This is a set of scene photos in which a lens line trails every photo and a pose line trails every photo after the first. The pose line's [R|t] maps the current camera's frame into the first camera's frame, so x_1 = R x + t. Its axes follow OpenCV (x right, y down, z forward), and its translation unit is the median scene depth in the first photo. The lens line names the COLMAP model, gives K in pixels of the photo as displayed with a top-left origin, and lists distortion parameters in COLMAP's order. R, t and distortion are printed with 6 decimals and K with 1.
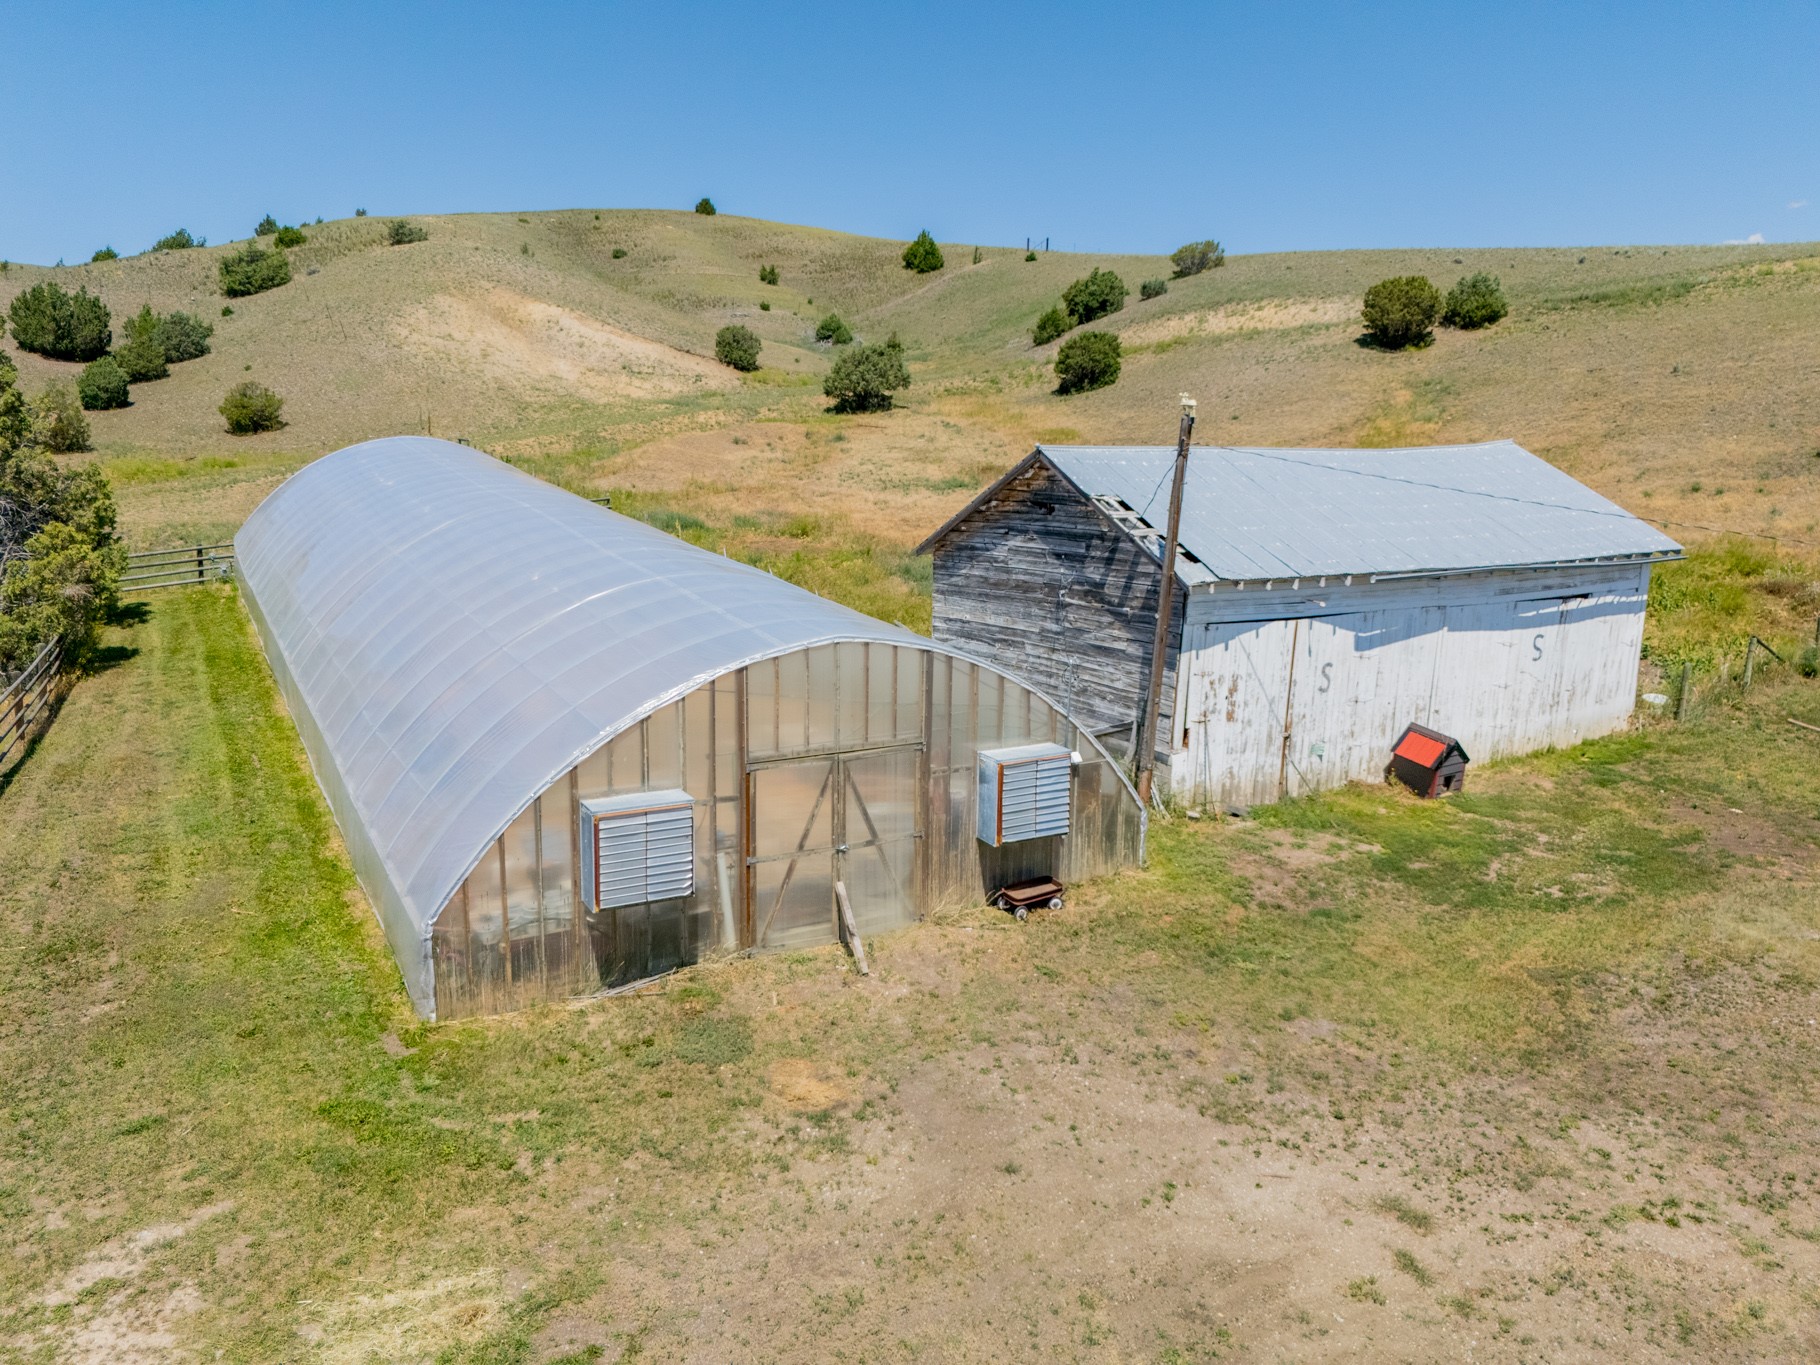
lens RADIAL K [[1272.9, 0, 865.5], [0, 1272.9, 686.5], [0, 0, 1]] dist [0.023326, -0.002853]
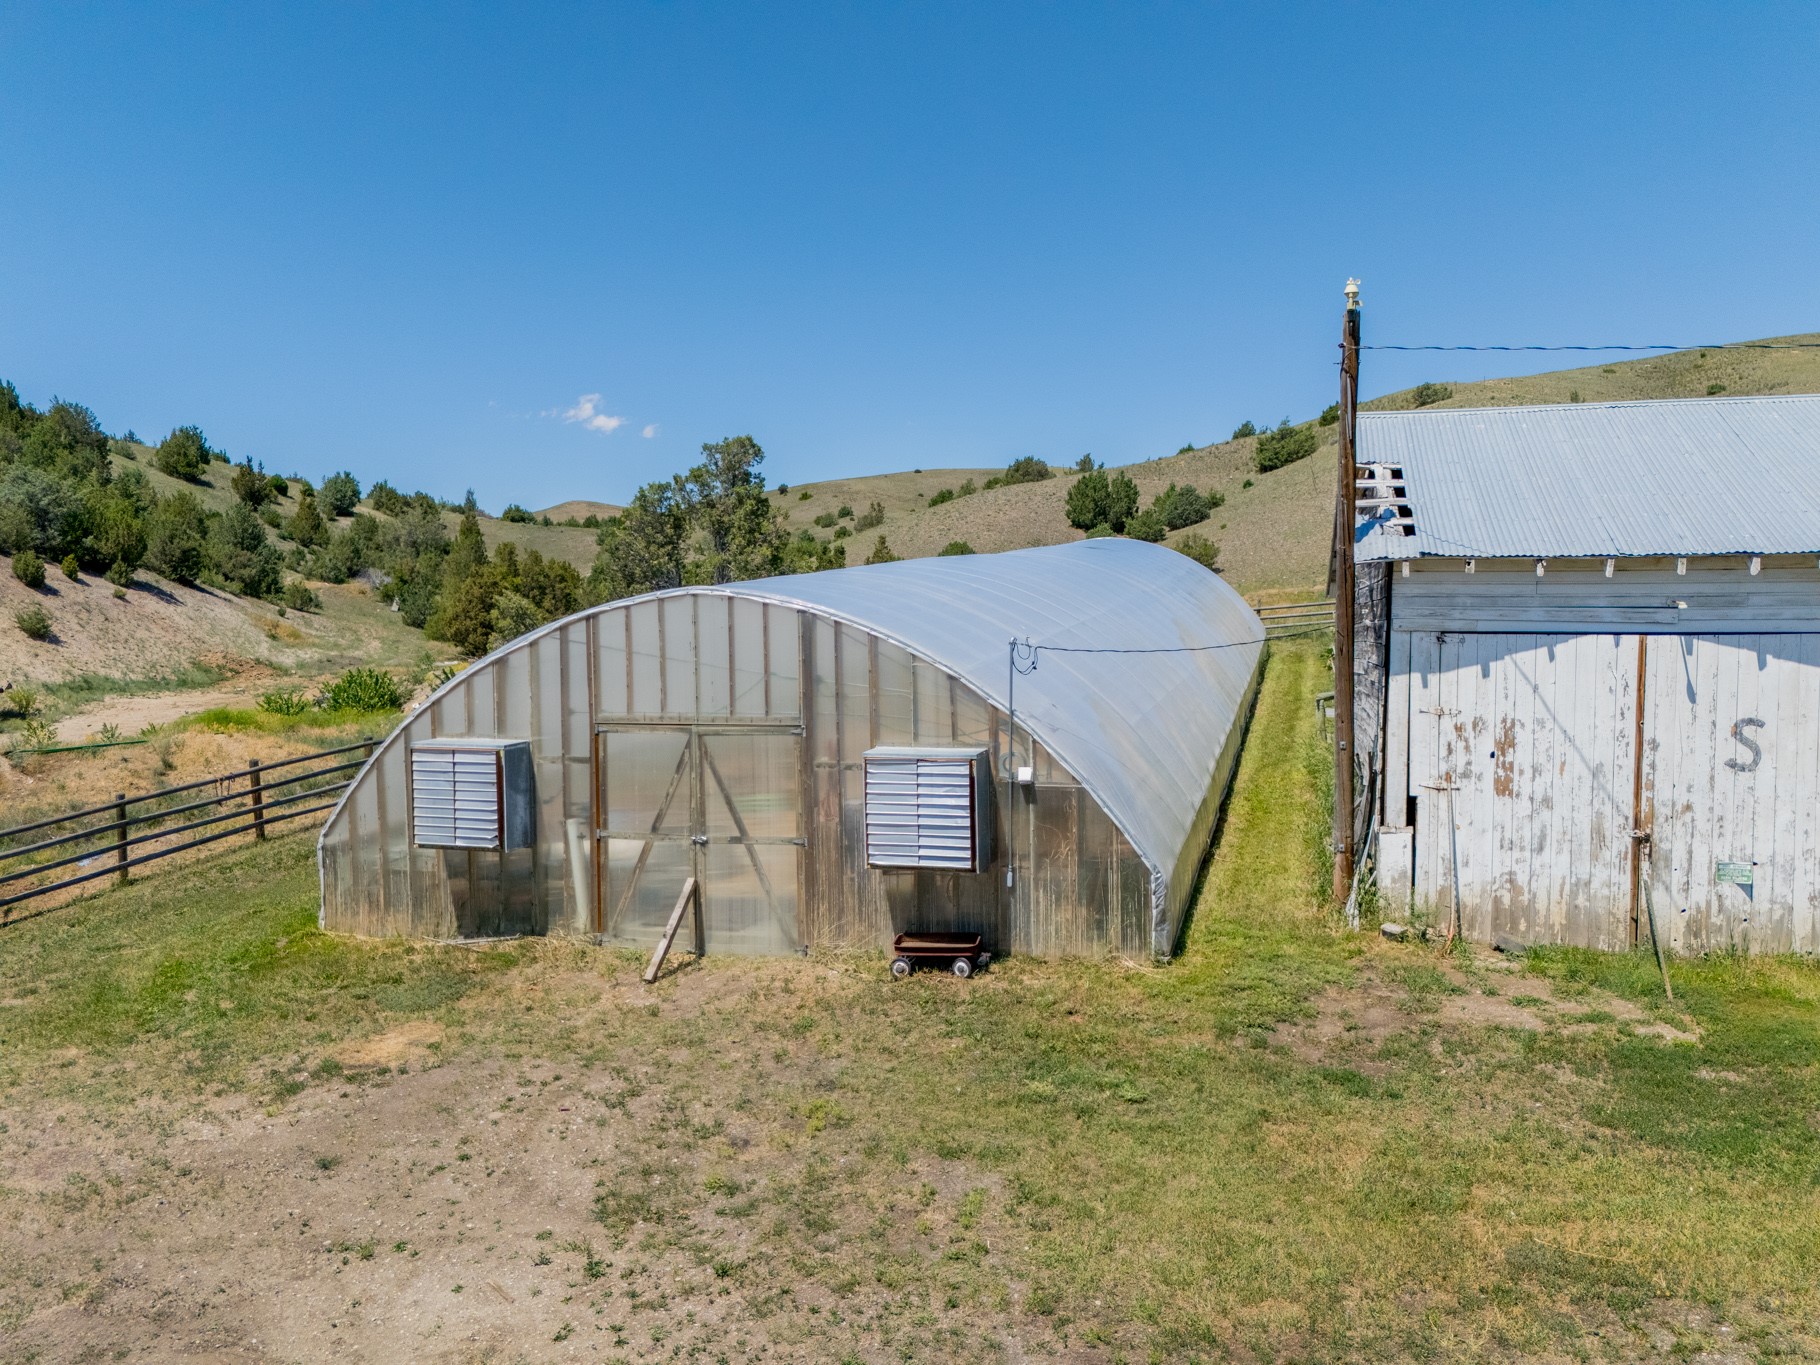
lens RADIAL K [[1272.9, 0, 865.5], [0, 1272.9, 686.5], [0, 0, 1]] dist [0.023326, -0.002853]
pose [[0.725913, 0.032144, -0.687035, 0.517104], [-0.117749, 0.989968, -0.078094, 0.063752], [0.677632, 0.137587, 0.722416, 0.357548]]
